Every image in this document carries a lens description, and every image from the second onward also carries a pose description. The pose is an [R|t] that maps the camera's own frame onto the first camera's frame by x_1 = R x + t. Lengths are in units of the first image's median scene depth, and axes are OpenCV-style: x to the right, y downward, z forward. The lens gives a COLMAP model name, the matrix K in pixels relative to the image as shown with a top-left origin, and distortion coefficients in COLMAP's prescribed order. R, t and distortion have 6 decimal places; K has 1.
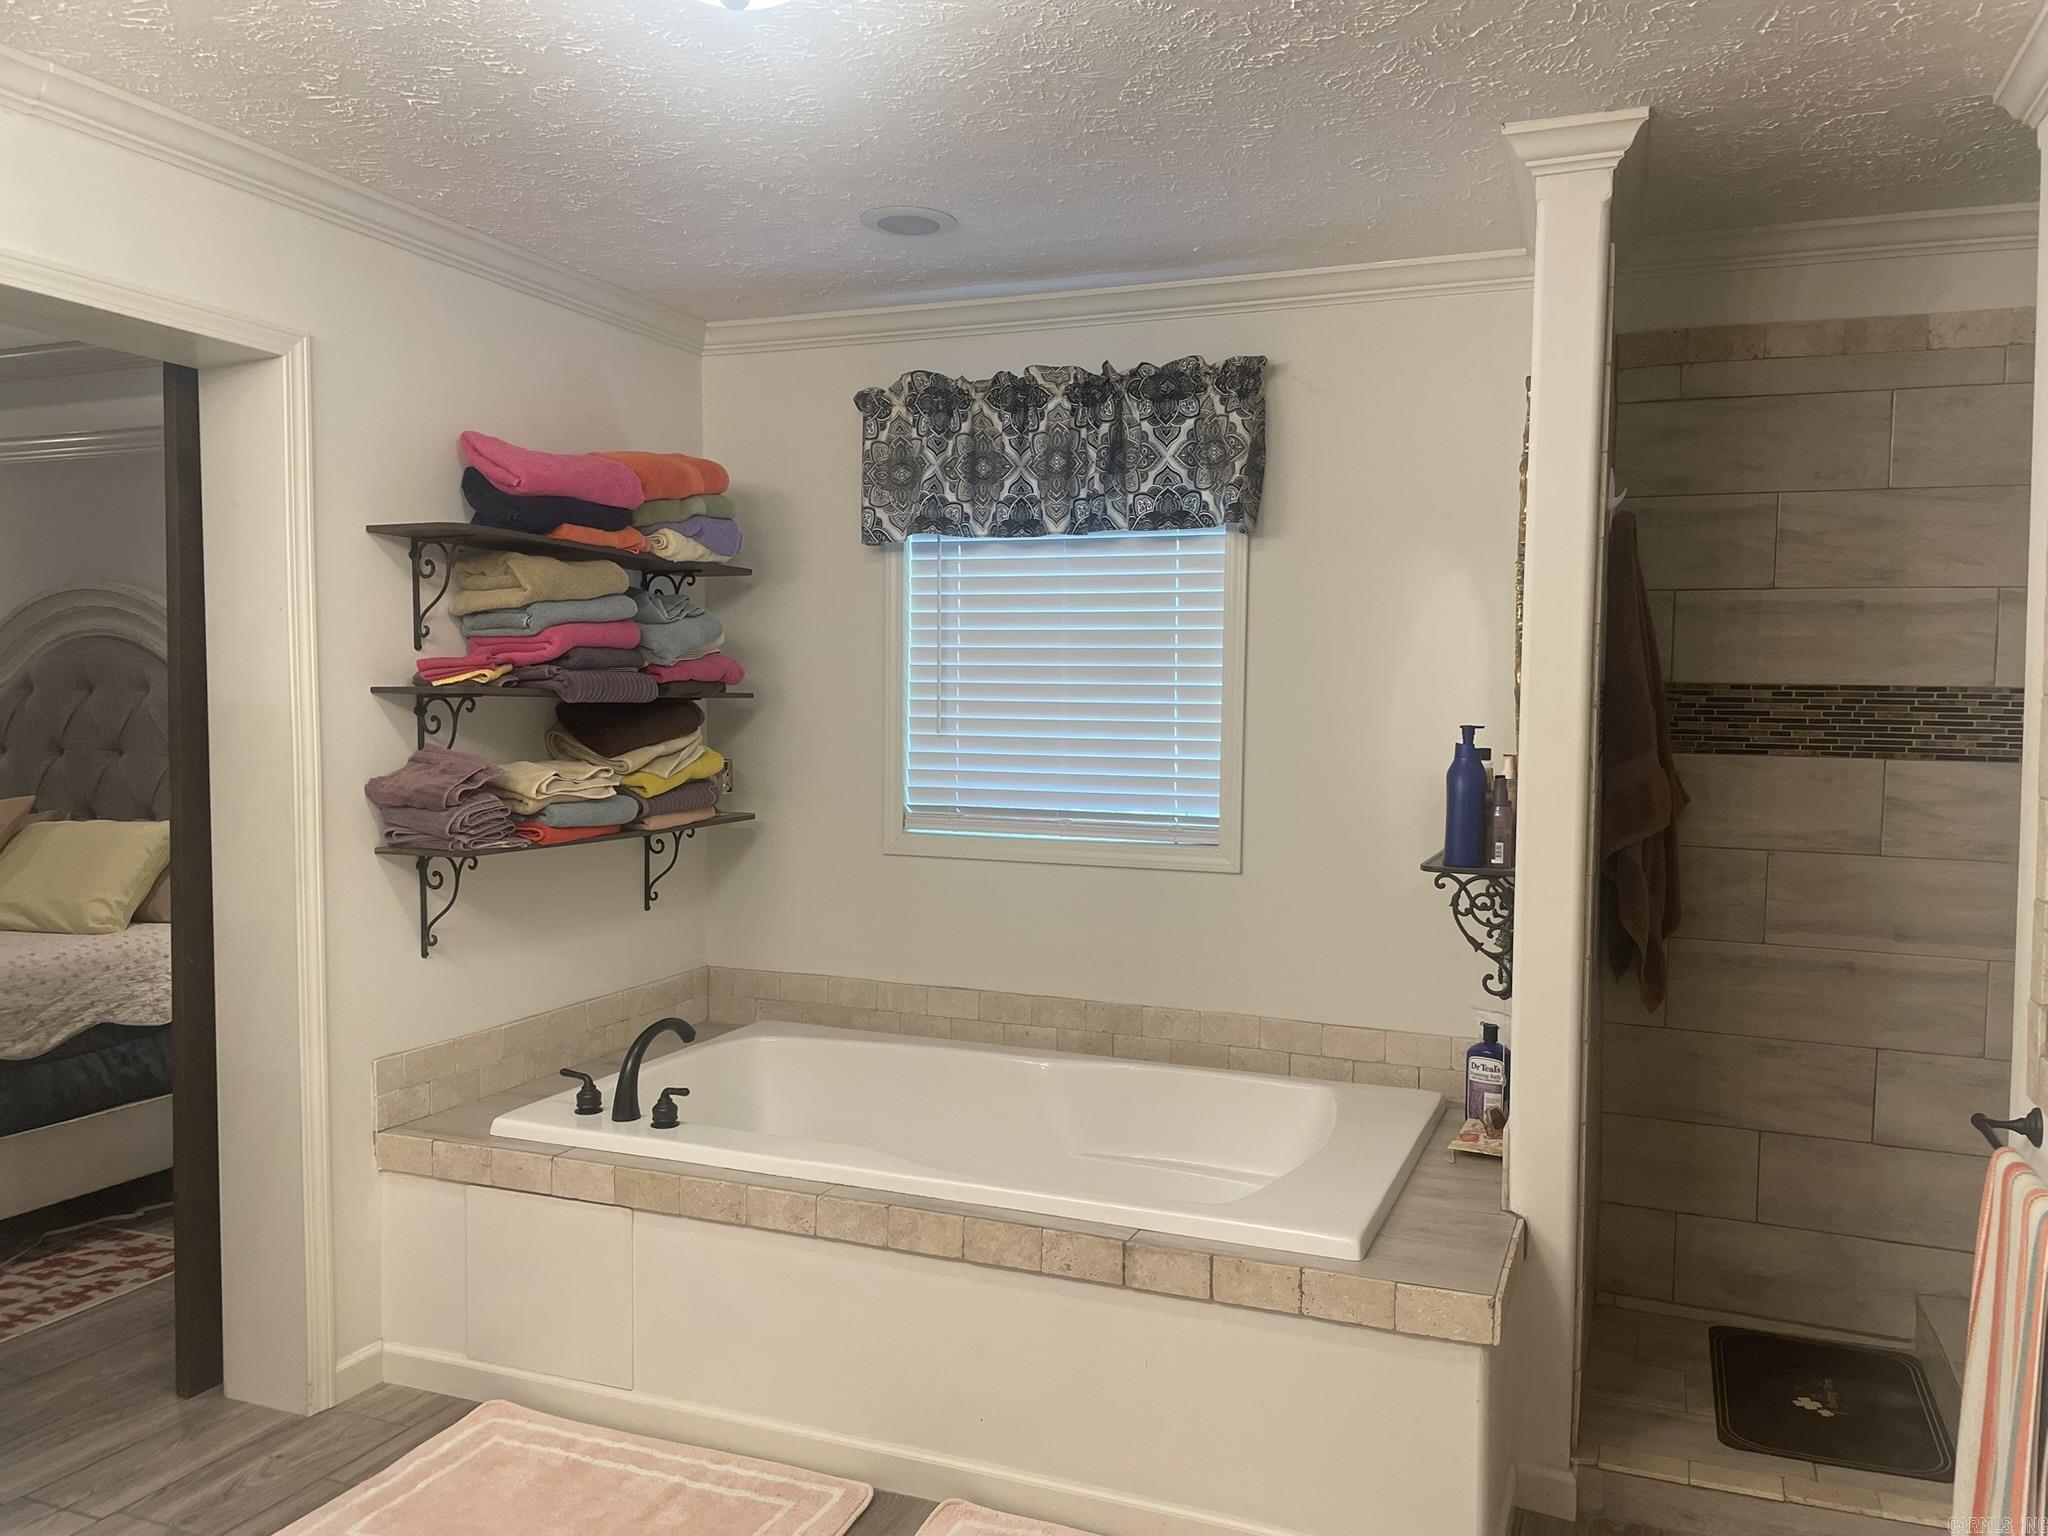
lens RADIAL K [[1551.9, 0, 1027.4], [0, 1551.9, 772.6], [0, 0, 1]] dist [0.060583, -0.038266]
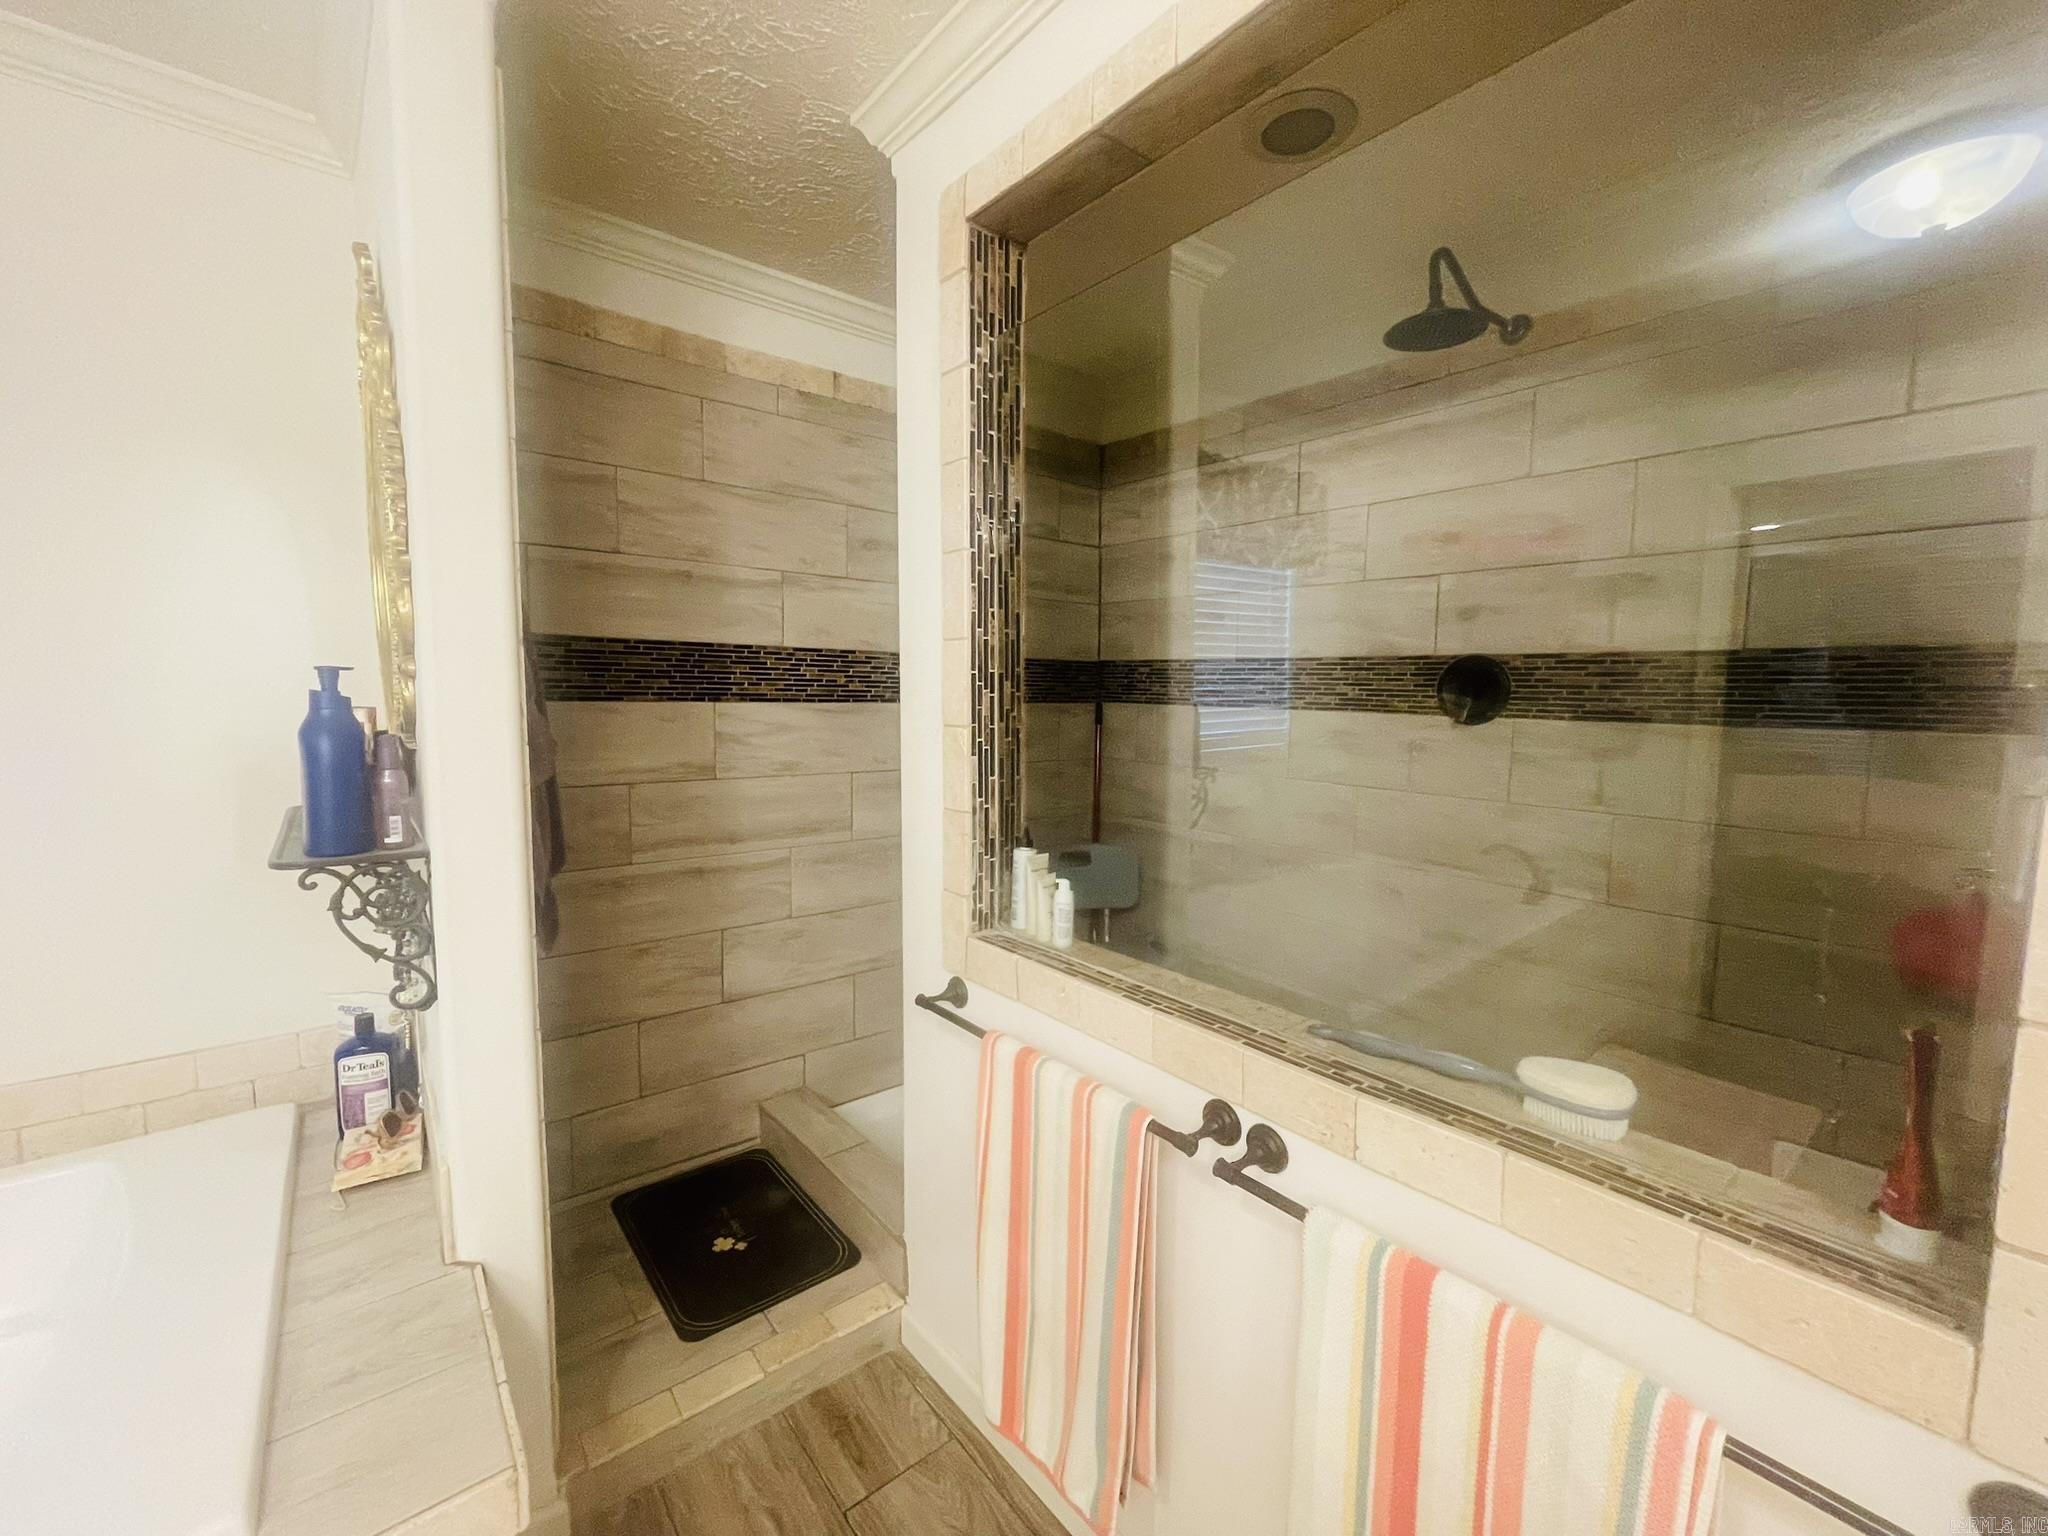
lens RADIAL K [[830.1, 0, 1034.3], [0, 830.1, 765.2], [0, 0, 1]] dist [-0.004339, 0.000873]
pose [[0.472628, -0.087374, 0.876920, 0.083322], [0.037172, 0.996164, 0.079220, -0.001473], [-0.880478, -0.004844, 0.474063, 0.472738]]
